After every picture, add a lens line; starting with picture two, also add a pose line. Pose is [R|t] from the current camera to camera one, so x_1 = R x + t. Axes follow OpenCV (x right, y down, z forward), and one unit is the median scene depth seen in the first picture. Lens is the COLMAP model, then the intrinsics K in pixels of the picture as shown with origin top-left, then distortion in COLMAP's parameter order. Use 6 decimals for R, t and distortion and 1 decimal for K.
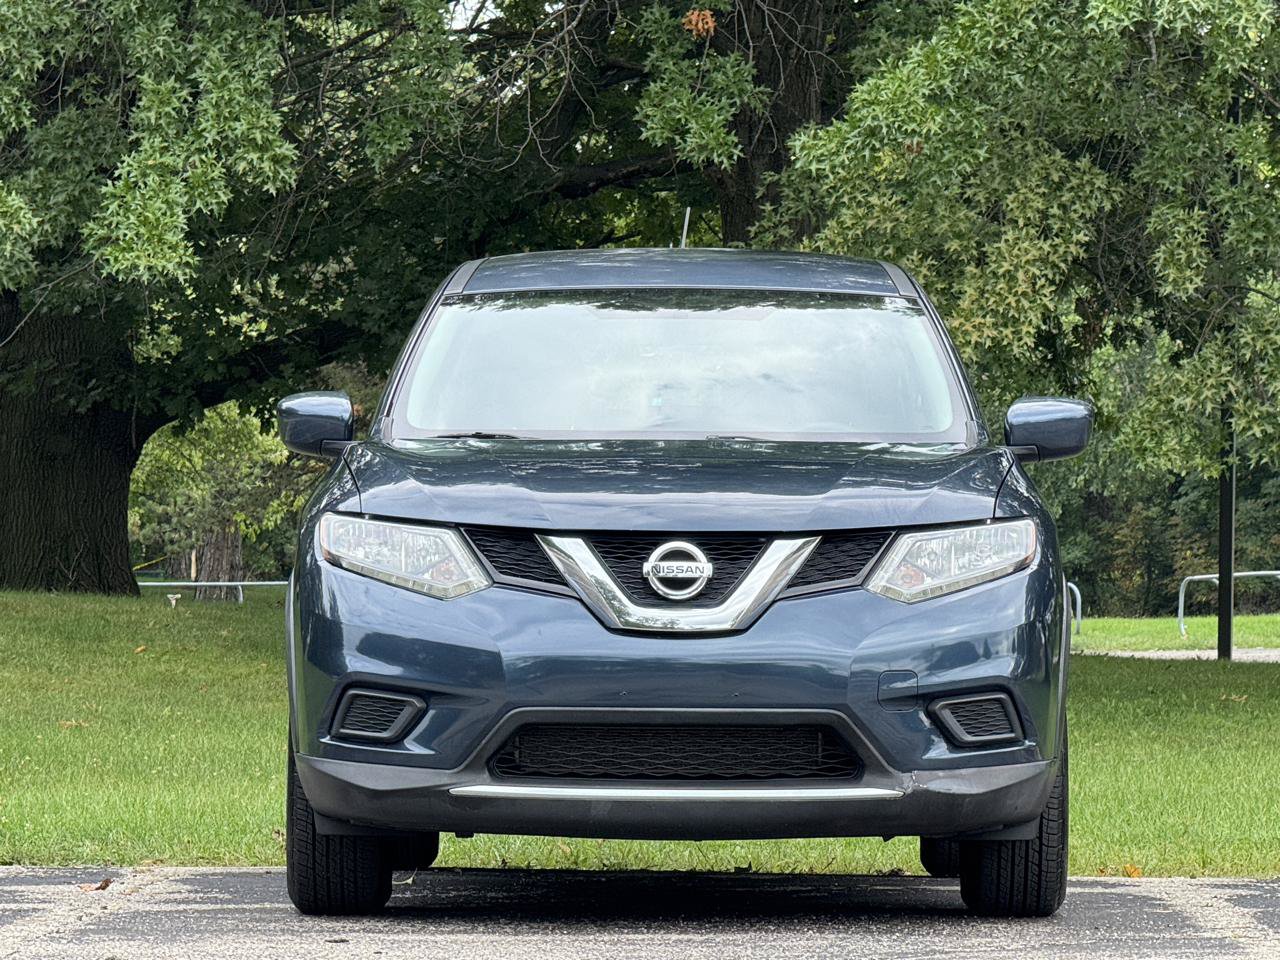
lens RADIAL K [[6129.4, 0, 643.3], [0, 6129.4, 480.9], [0, 0, 1]] dist [0.287332, 5.429386]
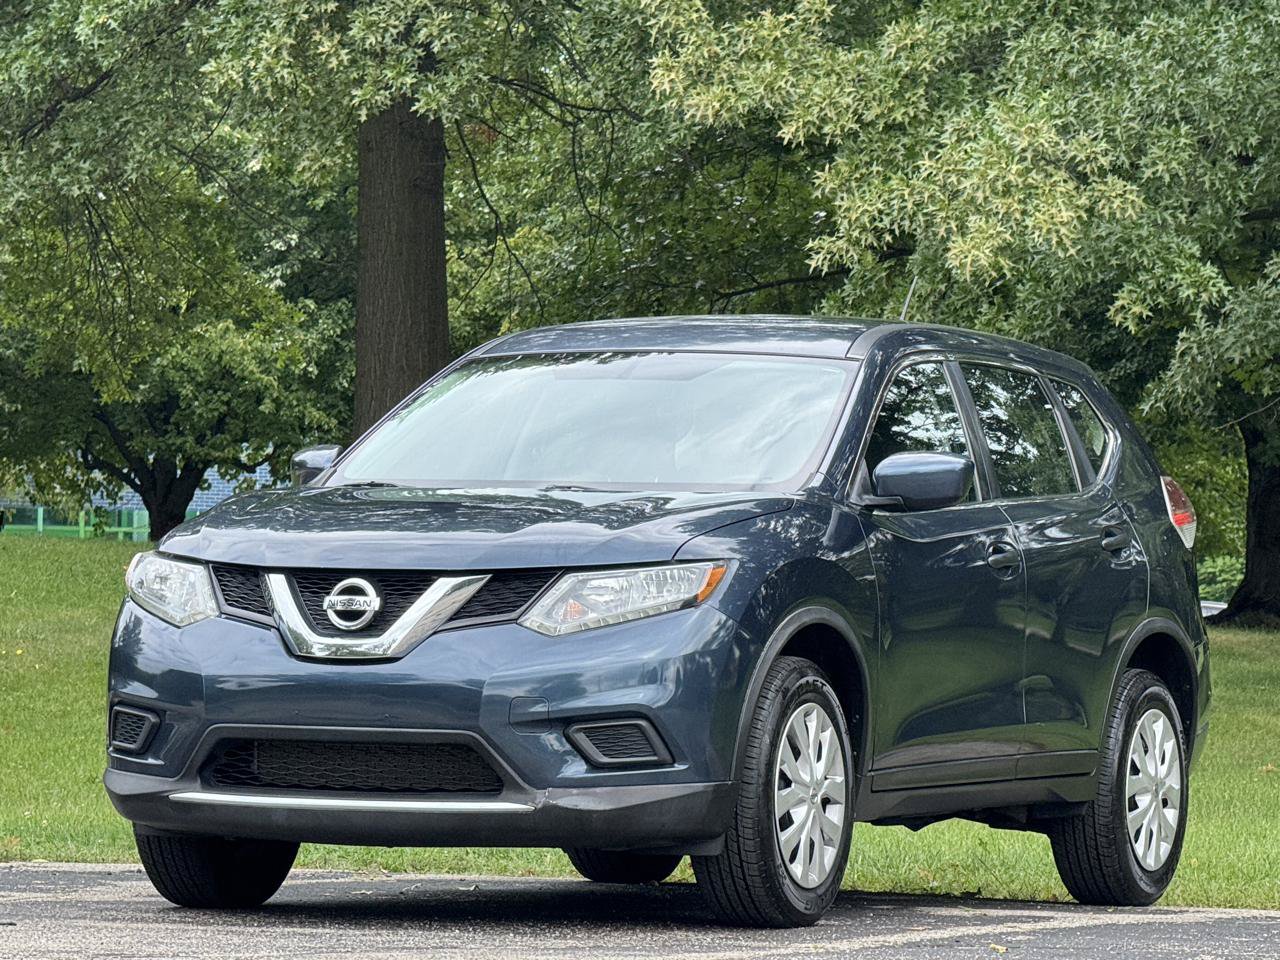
lens RADIAL K [[6129.4, 0, 643.3], [0, 6129.4, 480.9], [0, 0, 1]] dist [0.287332, 5.429386]
pose [[0.919803, 0.004141, -0.392358, 0.491814], [-0.008443, 0.999922, -0.009239, 0.002040], [0.392289, 0.011811, 0.919766, -0.009238]]
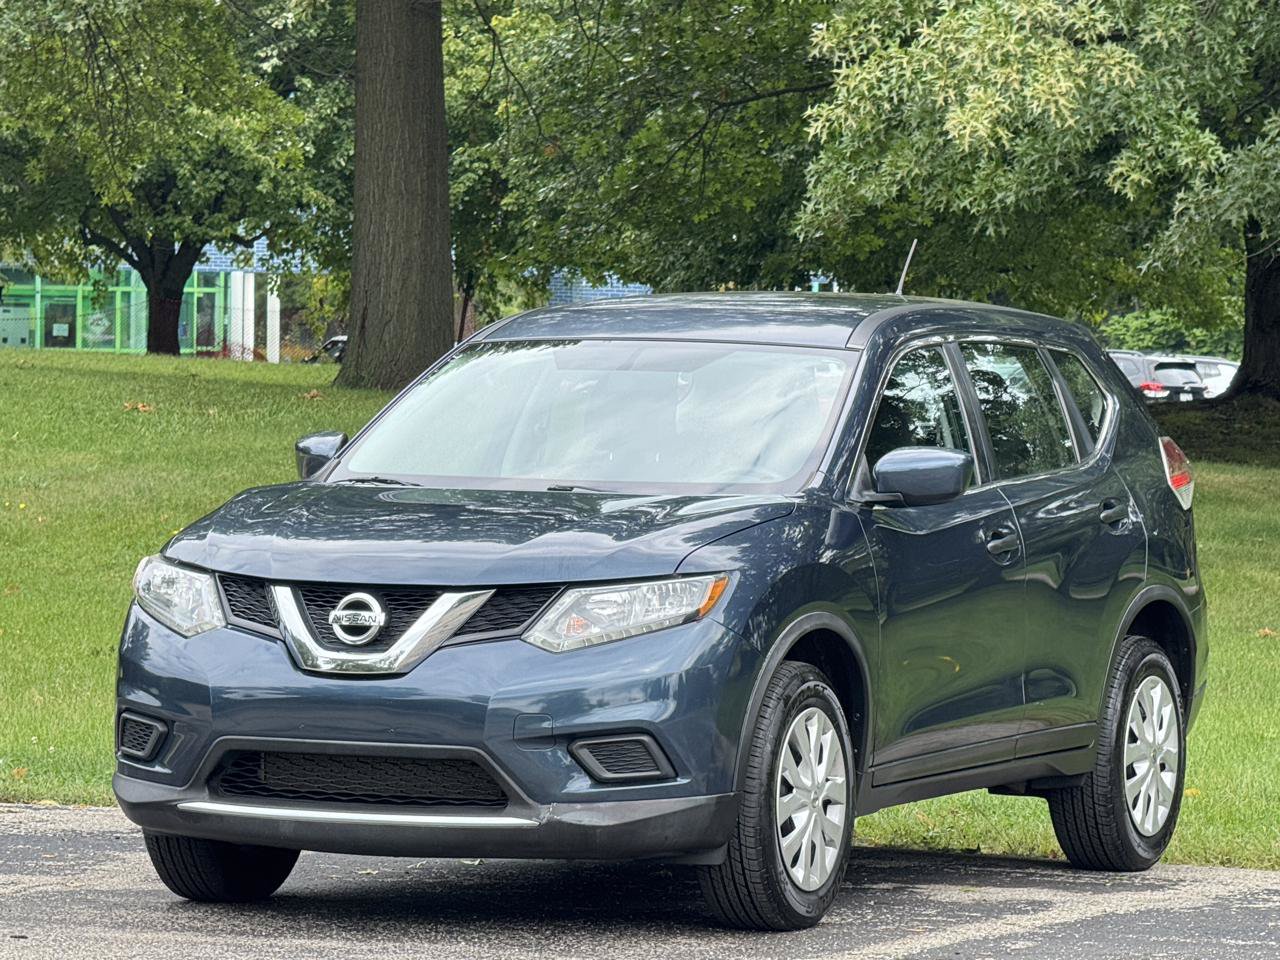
lens RADIAL K [[6129.4, 0, 643.3], [0, 6129.4, 480.9], [0, 0, 1]] dist [0.287332, 5.429386]
pose [[0.919990, 0.018268, -0.391517, 0.493981], [-0.005319, 0.999403, 0.034132, -0.049392], [0.391907, -0.029319, 0.919538, -0.017362]]
